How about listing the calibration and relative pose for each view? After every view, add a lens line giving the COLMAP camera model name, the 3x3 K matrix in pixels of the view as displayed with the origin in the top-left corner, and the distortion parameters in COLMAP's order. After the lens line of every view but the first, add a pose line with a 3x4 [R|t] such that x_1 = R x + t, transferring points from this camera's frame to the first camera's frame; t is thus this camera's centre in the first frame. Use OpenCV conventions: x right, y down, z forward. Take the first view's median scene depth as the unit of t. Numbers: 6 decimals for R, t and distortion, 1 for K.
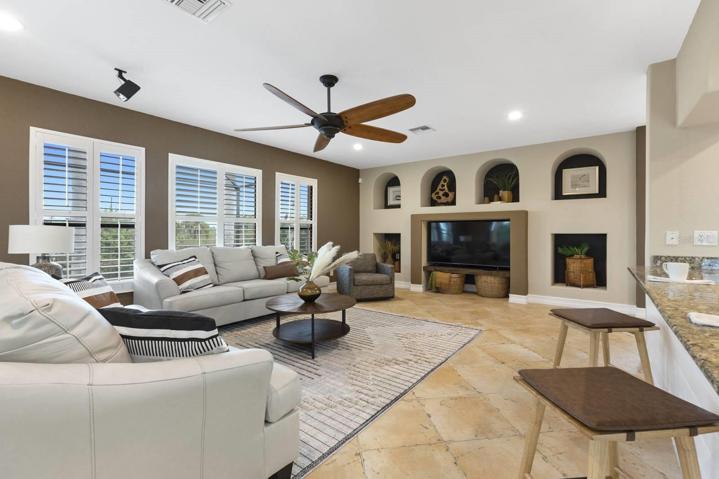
lens RADIAL K [[328.2, 0, 358.2], [0, 328.2, 232.3], [0, 0, 1]] dist [0.002688, 0.000162]
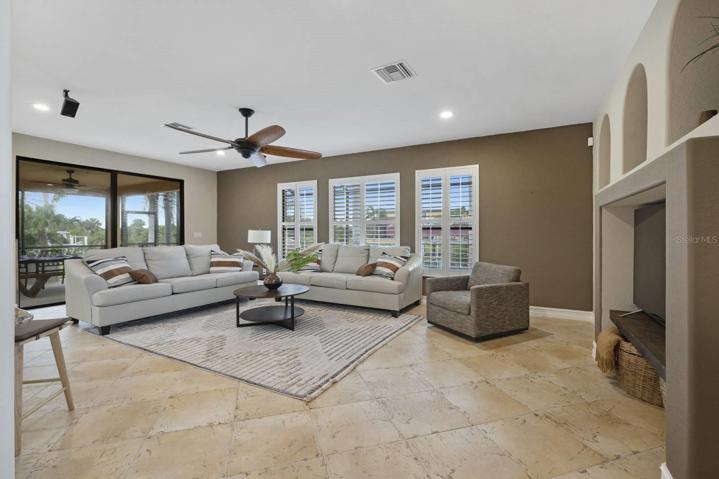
lens RADIAL K [[328.2, 0, 358.2], [0, 328.2, 232.3], [0, 0, 1]] dist [0.002688, 0.000162]
pose [[0.136534, -0.001503, -0.990634, 1.116954], [-0.001804, 0.999997, -0.001766, -0.001159], [0.990634, 0.002029, 0.136531, 1.157671]]
